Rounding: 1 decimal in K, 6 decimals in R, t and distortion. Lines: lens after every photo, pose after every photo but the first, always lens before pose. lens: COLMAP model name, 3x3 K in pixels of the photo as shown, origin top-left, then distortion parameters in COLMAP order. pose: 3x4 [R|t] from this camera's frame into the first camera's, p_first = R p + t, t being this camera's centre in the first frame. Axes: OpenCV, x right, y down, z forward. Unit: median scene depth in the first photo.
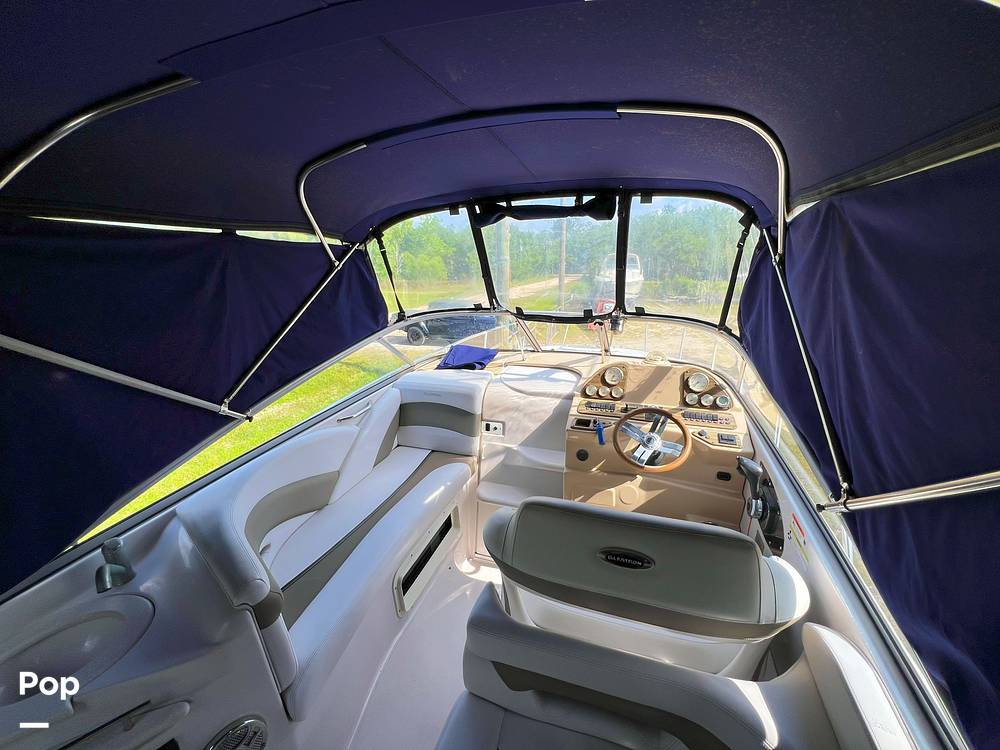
lens RADIAL K [[402.1, 0, 500.0], [0, 402.1, 375.0], [0, 0, 1]] dist [0.001760, 0.000051]
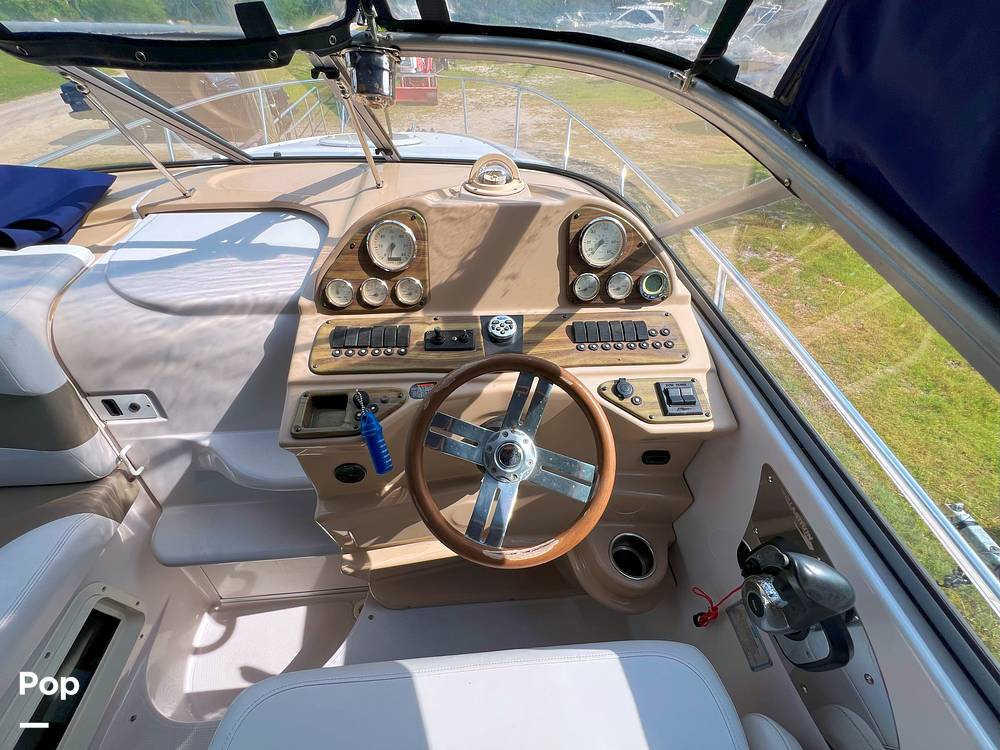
lens RADIAL K [[399.8, 0, 500.0], [0, 399.8, 375.0], [0, 0, 1]] dist [-0.001966, 0.000062]
pose [[0.913904, -0.259502, 0.312150, 0.232954], [0.083604, 0.872818, 0.480832, -0.061492], [-0.397227, -0.413337, 0.819368, 0.629625]]
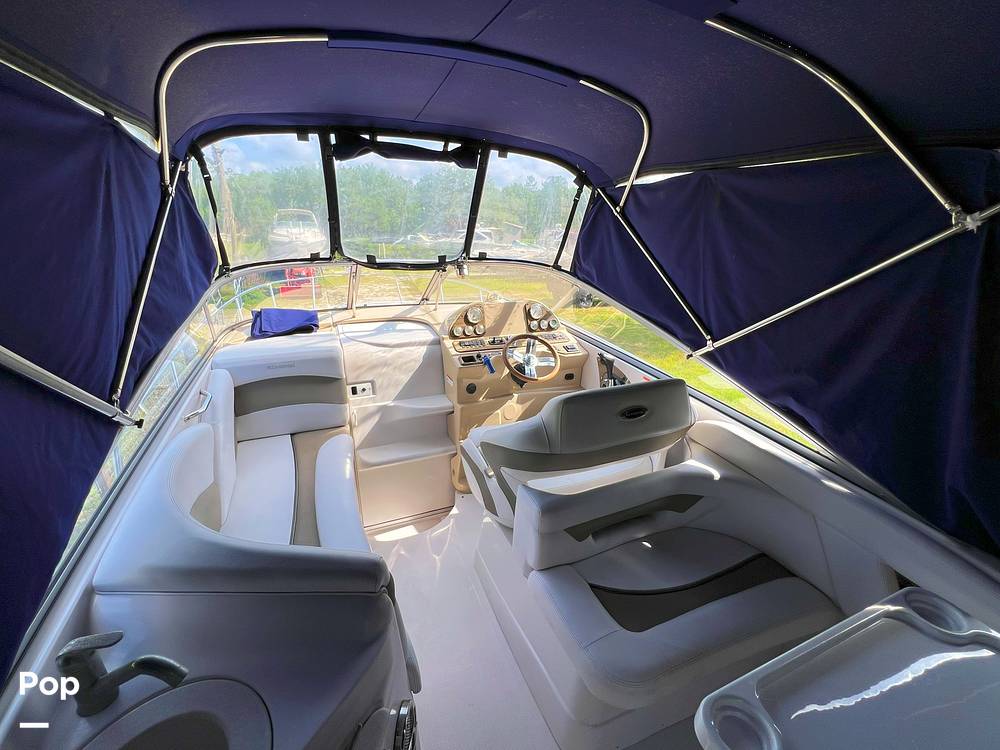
lens RADIAL K [[420.0, 0, 500.0], [0, 420.0, 375.0], [0, 0, 1]] dist [-0.000152, -0.000082]
pose [[0.738647, -0.198491, 0.644206, -0.454079], [0.148990, 0.980102, 0.131154, 0.022420], [-0.657421, -0.000896, 0.753523, 0.076186]]
